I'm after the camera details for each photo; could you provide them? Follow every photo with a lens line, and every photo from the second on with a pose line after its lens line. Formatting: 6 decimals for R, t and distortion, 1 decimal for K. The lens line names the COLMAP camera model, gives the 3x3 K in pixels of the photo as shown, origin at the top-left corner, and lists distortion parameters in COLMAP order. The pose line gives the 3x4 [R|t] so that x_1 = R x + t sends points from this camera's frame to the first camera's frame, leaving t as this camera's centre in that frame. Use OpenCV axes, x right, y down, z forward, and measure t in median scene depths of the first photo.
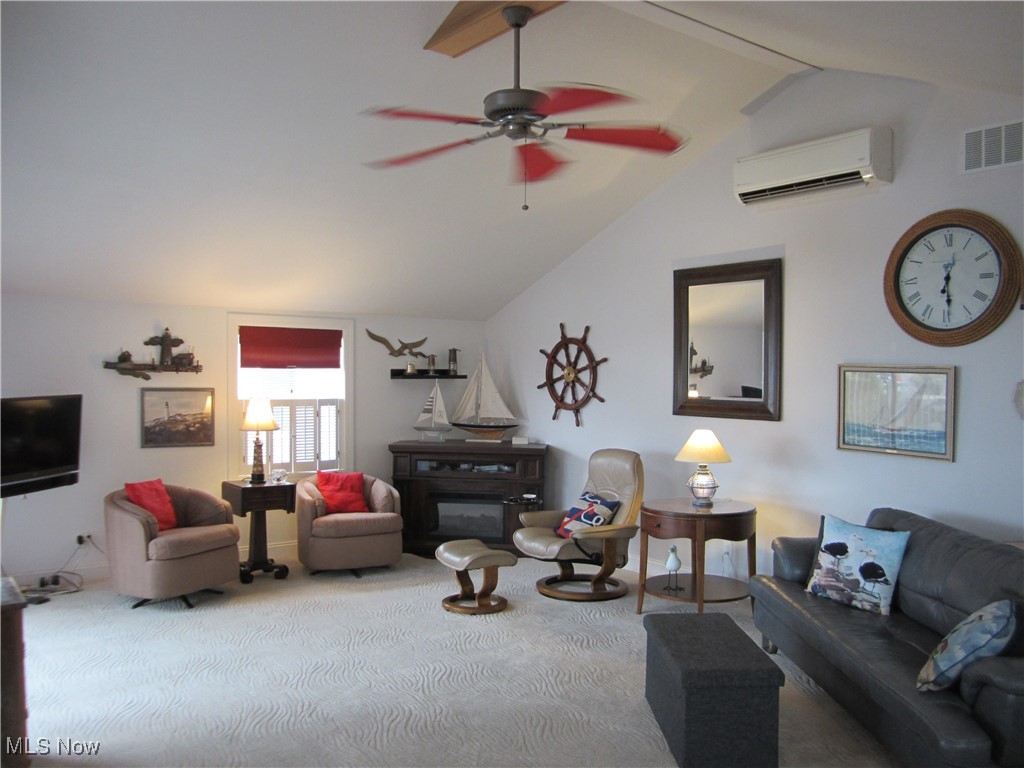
lens RADIAL K [[843.7, 0, 511.7], [0, 843.7, 391.1], [0, 0, 1]] dist [-0.047673, 0.003340]
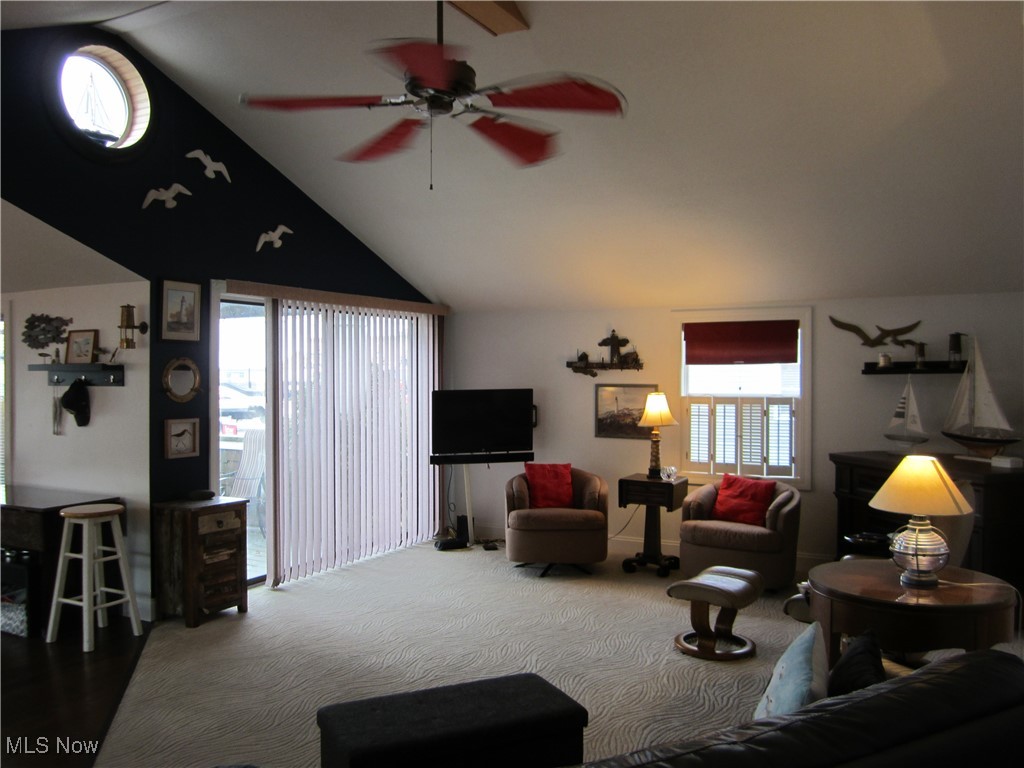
lens RADIAL K [[843.7, 0, 511.7], [0, 843.7, 391.1], [0, 0, 1]] dist [-0.047673, 0.003340]
pose [[0.402212, 0.009683, -0.915495, 0.501662], [-0.008708, 0.999939, 0.006750, -0.000755], [0.915505, 0.005257, 0.402272, 0.388397]]
